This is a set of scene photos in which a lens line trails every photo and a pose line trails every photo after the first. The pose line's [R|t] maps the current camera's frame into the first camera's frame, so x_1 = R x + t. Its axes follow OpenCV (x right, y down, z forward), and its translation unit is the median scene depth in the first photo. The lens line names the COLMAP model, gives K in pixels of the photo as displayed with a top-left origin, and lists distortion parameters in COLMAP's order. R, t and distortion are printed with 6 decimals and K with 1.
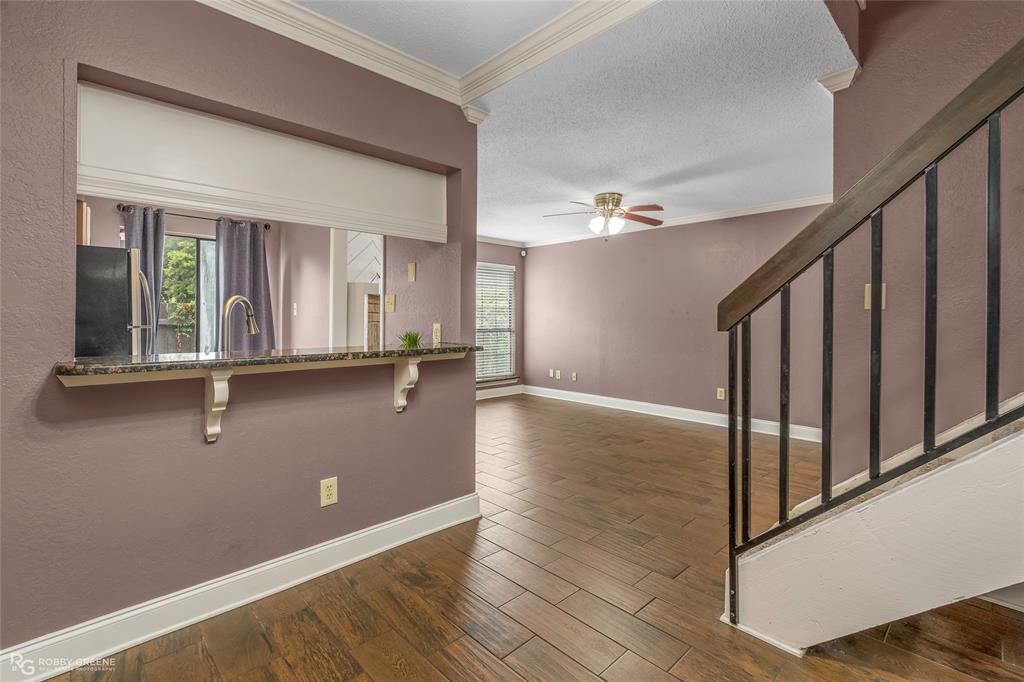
lens RADIAL K [[468.7, 0, 508.2], [0, 468.7, 331.0], [0, 0, 1]] dist [-0.006717, 0.000577]
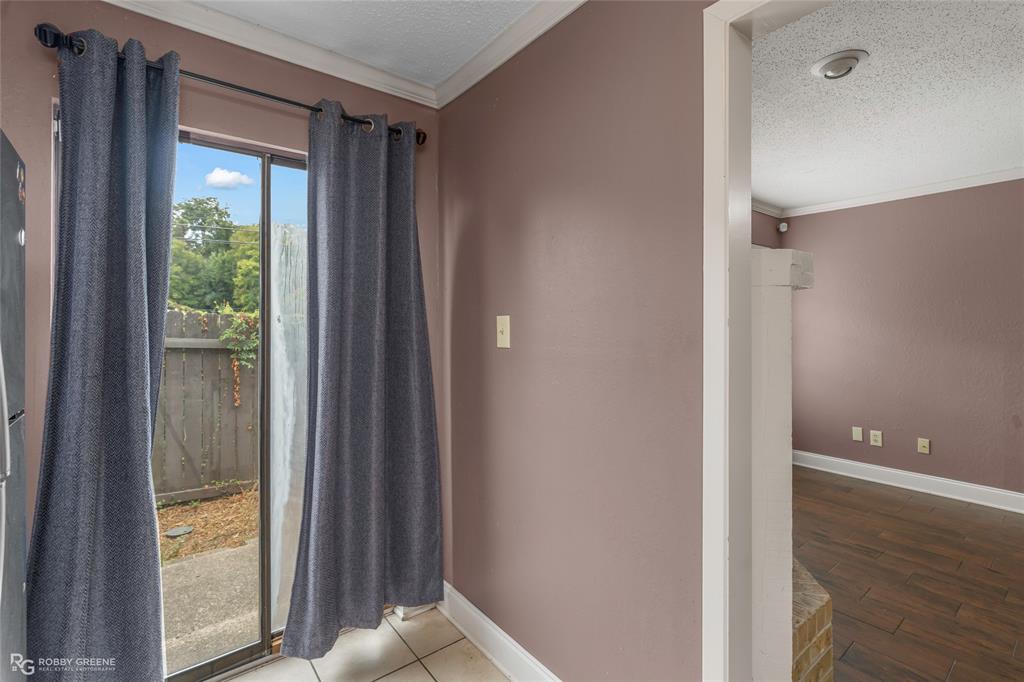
lens RADIAL K [[468.7, 0, 516.6], [0, 468.7, 327.3], [0, 0, 1]] dist [-0.006717, 0.000577]
pose [[0.995707, -0.003507, -0.092490, -0.269711], [0.001632, 0.999792, -0.020343, -0.028290], [0.092542, 0.020105, 0.995506, 0.406446]]
